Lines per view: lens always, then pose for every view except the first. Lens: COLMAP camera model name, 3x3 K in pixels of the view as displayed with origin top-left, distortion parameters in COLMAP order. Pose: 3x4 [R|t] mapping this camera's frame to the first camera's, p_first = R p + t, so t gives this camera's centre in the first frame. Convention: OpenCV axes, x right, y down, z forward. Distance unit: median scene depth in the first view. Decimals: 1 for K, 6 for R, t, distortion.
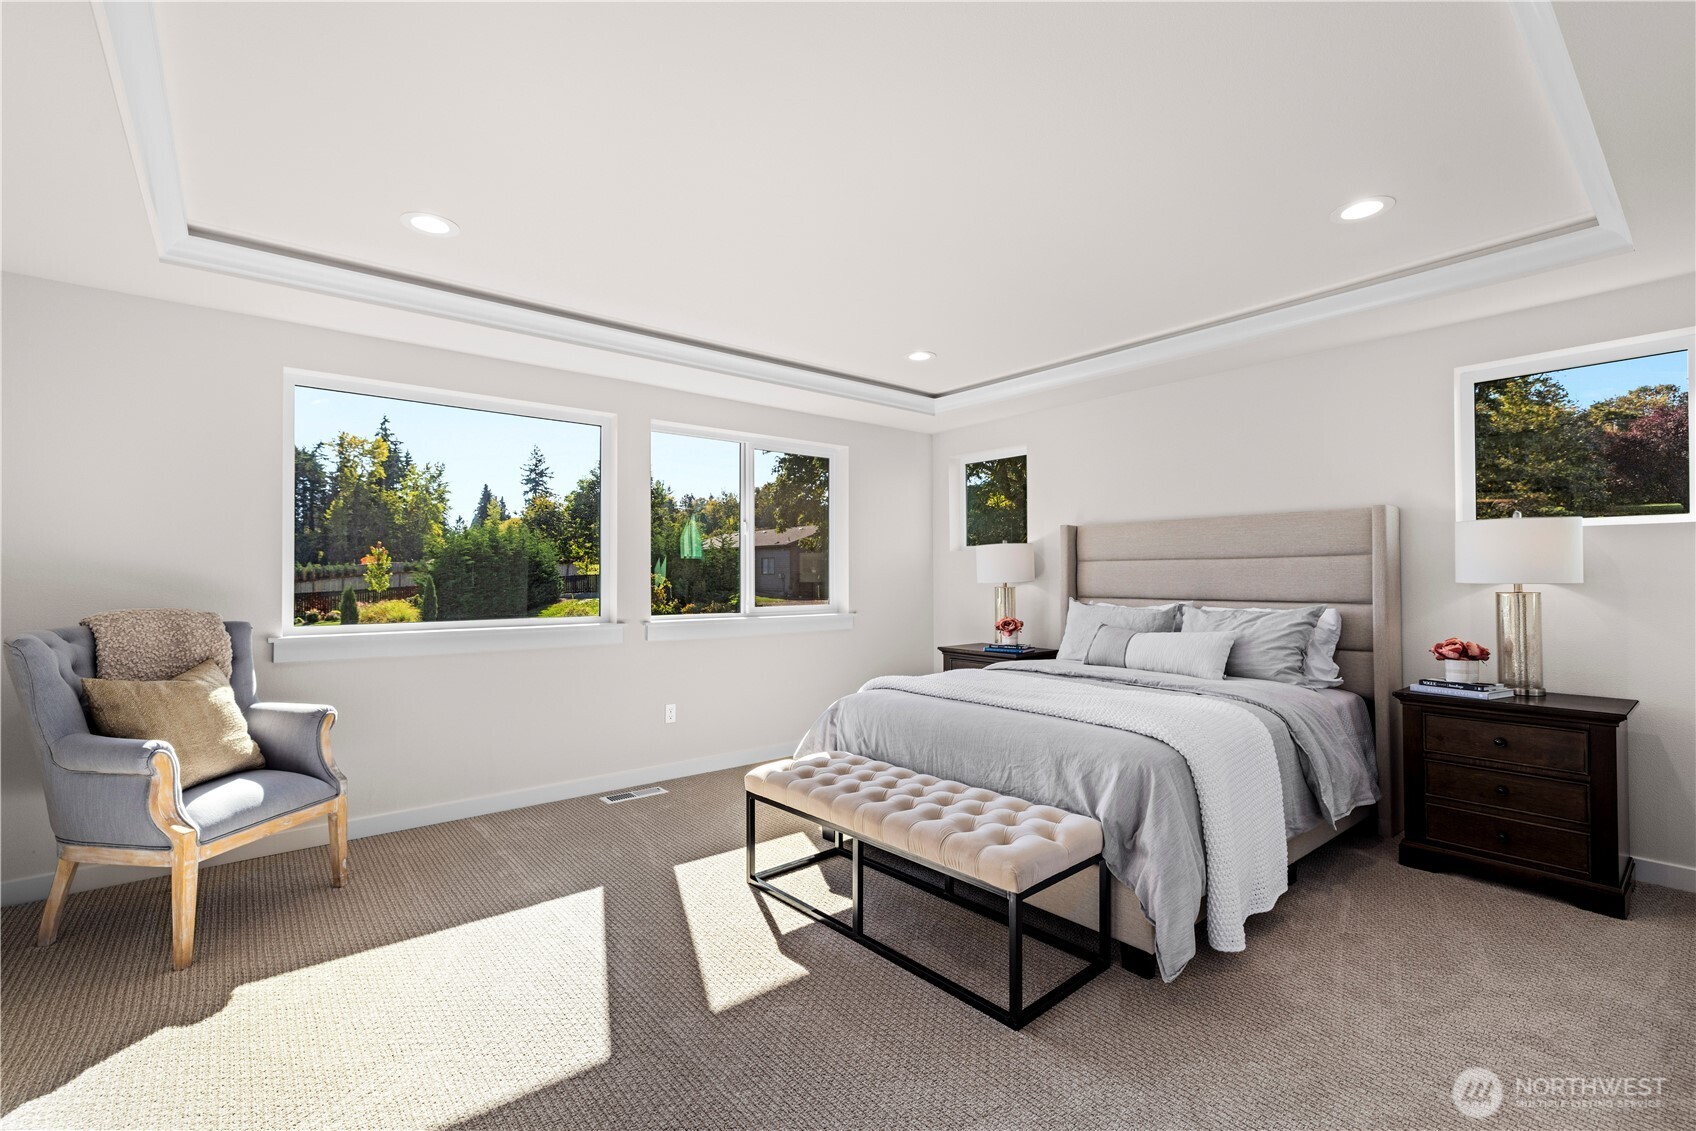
lens RADIAL K [[736.1, 0, 849.7], [0, 736.1, 573.8], [0, 0, 1]] dist [0.001084, 0.000262]
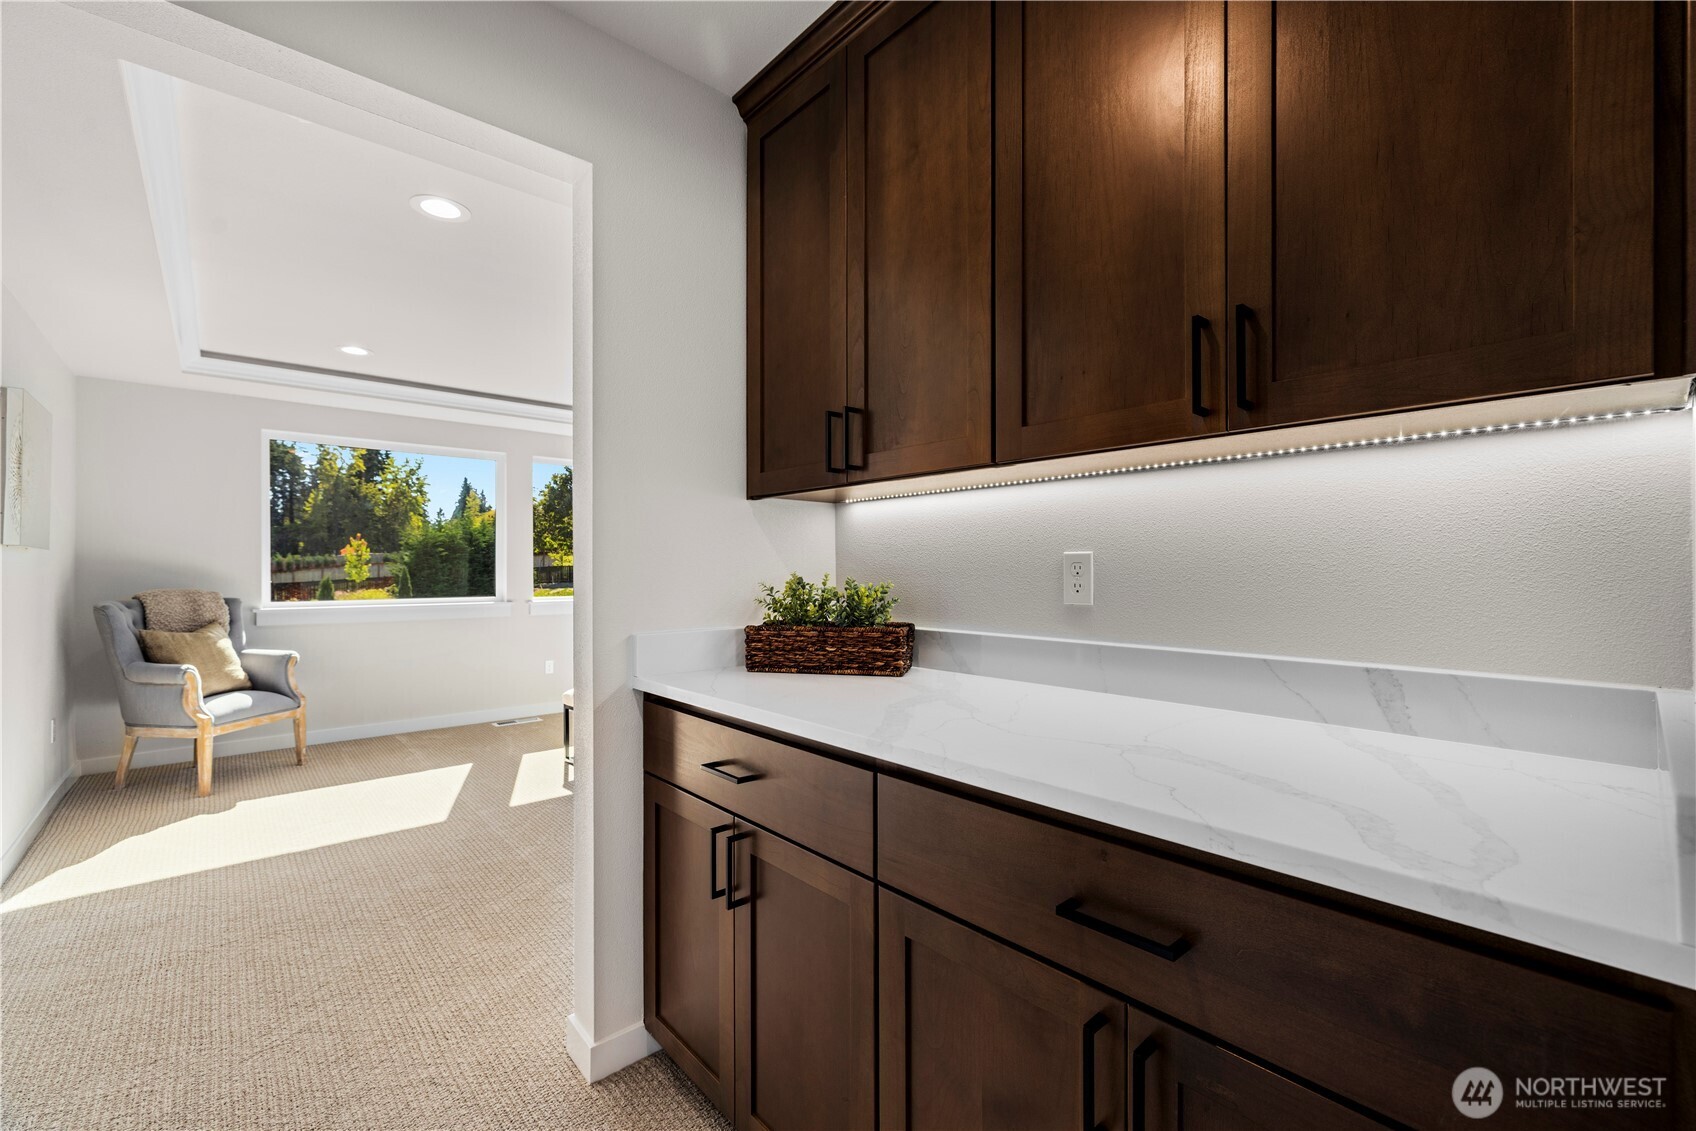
lens RADIAL K [[711.2, 0, 850.4], [0, 711.2, 573.0], [0, 0, 1]] dist [-0.000202, -0.000275]
pose [[0.999394, 0.001513, 0.034764, 0.032472], [-0.001890, 0.999940, 0.010821, -0.000422], [-0.034746, -0.010881, 0.999337, -0.042122]]
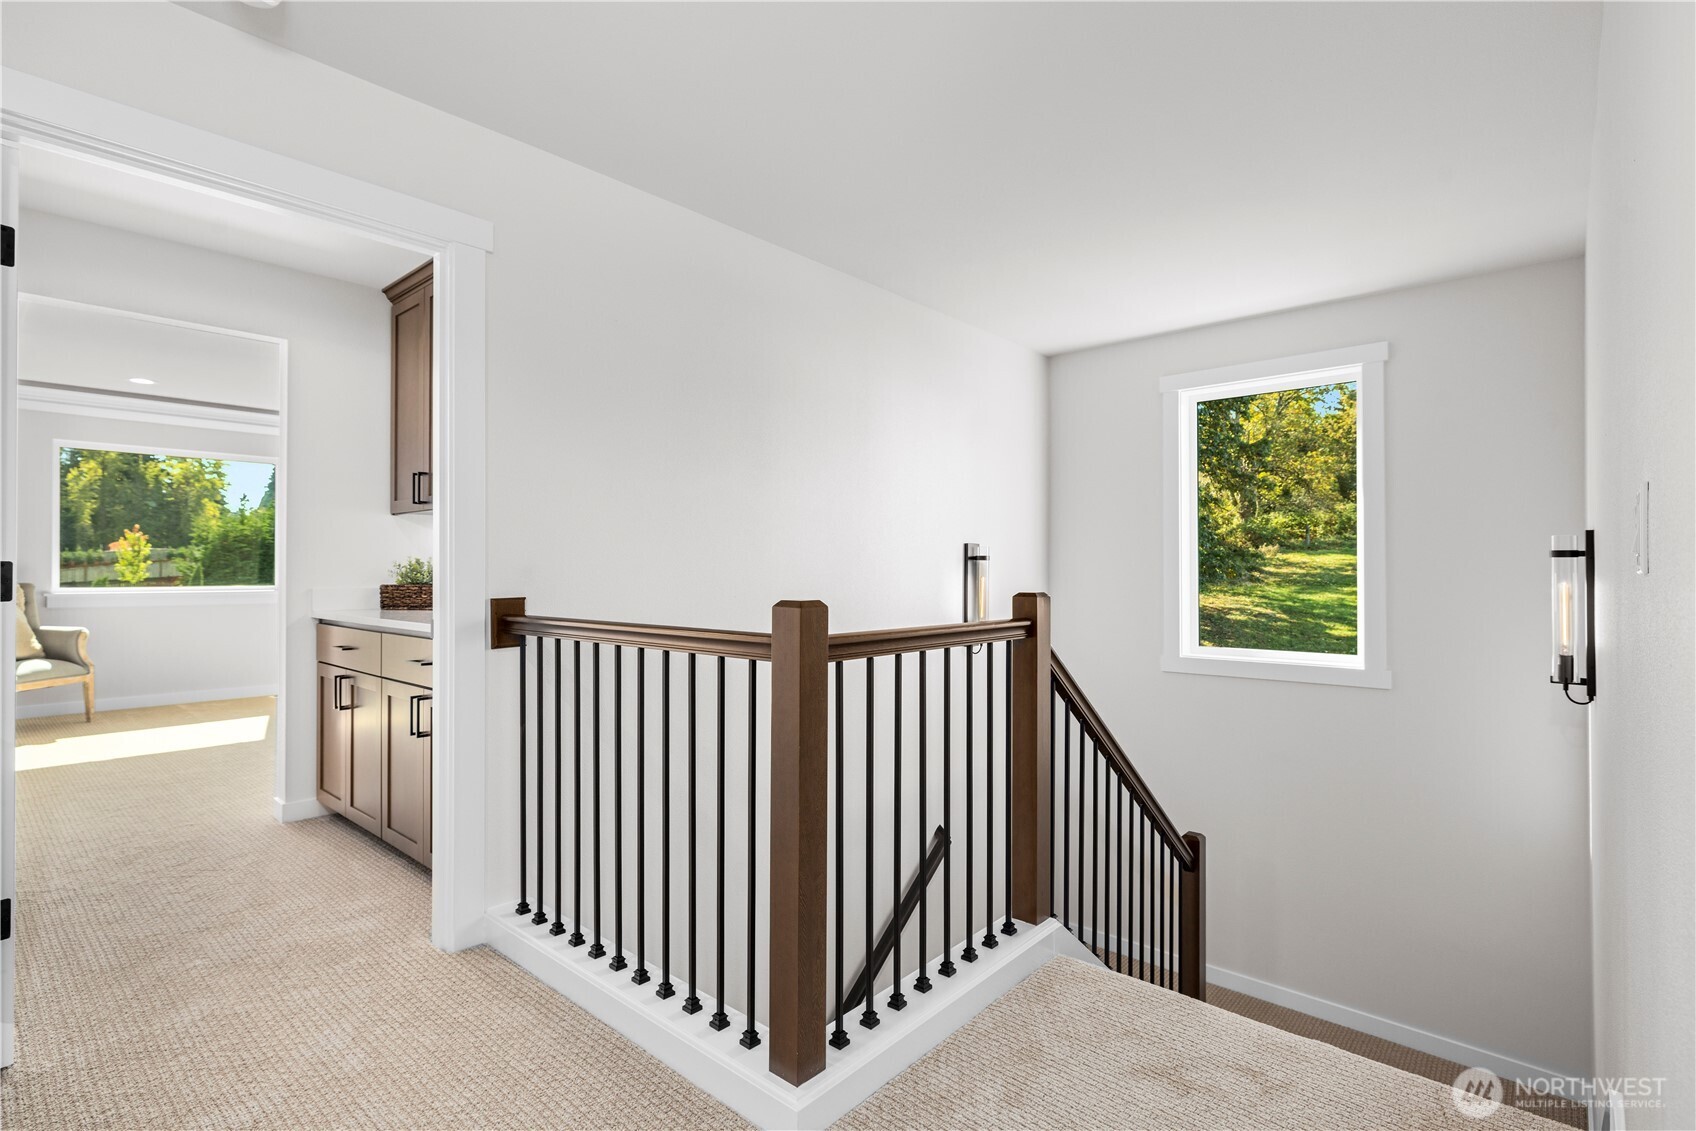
lens RADIAL K [[811.0, 0, 848.0], [0, 811.0, 565.5], [0, 0, 1]] dist [0.000407, -0.000031]
pose [[0.988501, 0.003607, 0.151170, 0.069294], [-0.003740, 0.999993, 0.000591, 0.001014], [-0.151167, -0.001150, 0.988508, -0.102375]]
